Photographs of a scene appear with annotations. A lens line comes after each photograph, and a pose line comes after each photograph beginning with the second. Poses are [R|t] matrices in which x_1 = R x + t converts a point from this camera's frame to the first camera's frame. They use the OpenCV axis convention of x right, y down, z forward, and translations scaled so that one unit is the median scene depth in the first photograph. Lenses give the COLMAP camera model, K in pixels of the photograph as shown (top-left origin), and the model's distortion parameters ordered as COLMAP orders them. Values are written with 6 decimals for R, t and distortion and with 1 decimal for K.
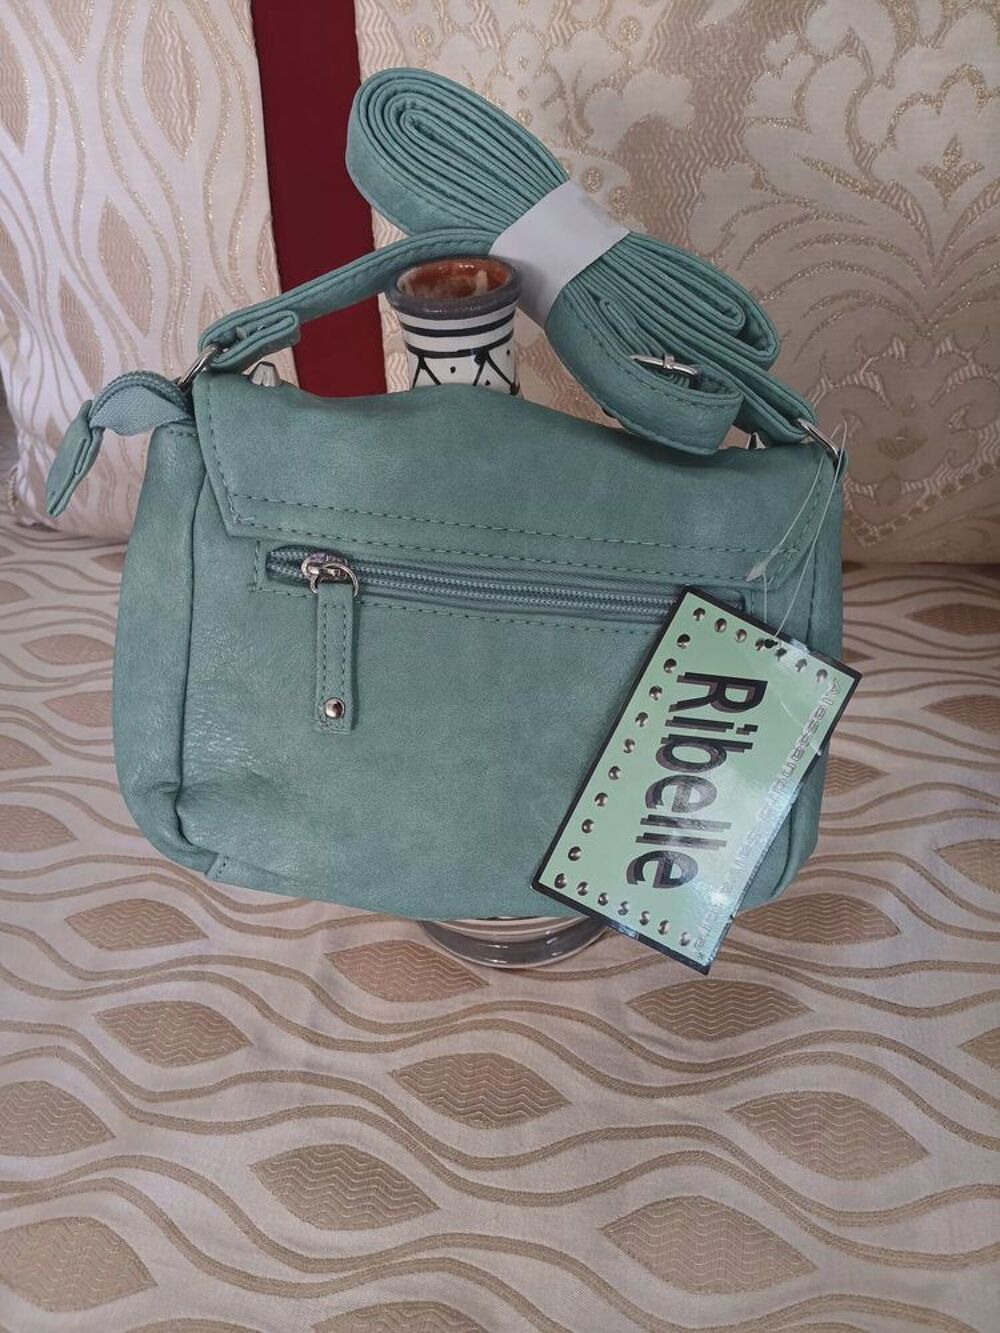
lens RADIAL K [[1123.2, 0, 500.0], [0, 1123.2, 666.5], [0, 0, 1]] dist [-0.040520, 0.016246]
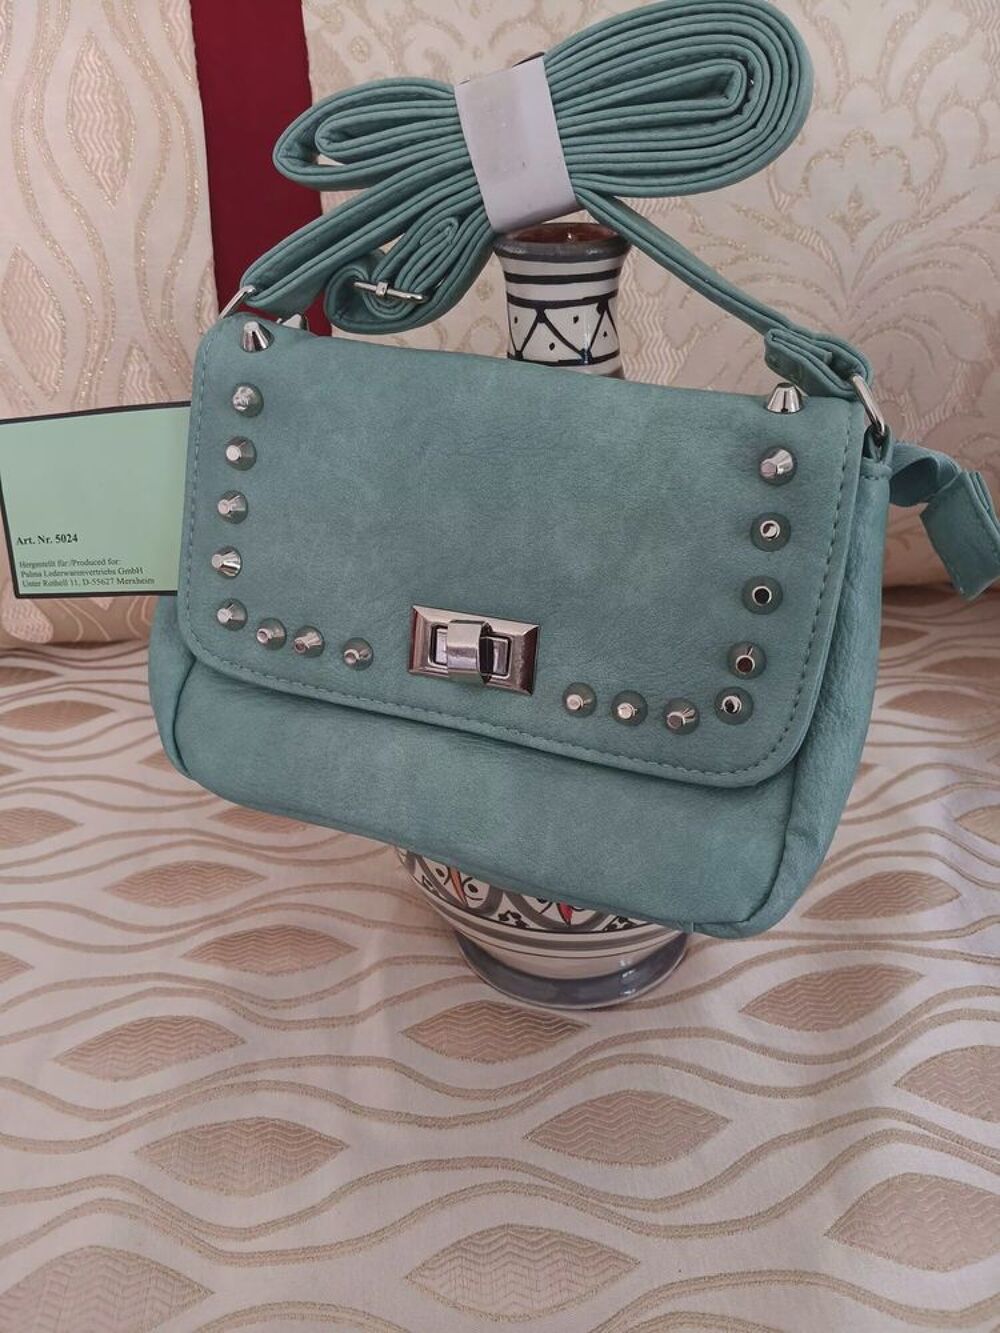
lens RADIAL K [[1123.2, 0, 500.0], [0, 1123.2, 666.5], [0, 0, 1]] dist [-0.040520, 0.016246]
pose [[0.950021, -0.089572, 0.299059, -0.322671], [0.142742, 0.976586, -0.160949, 0.136703], [-0.277640, 0.195593, 0.940563, 0.116472]]
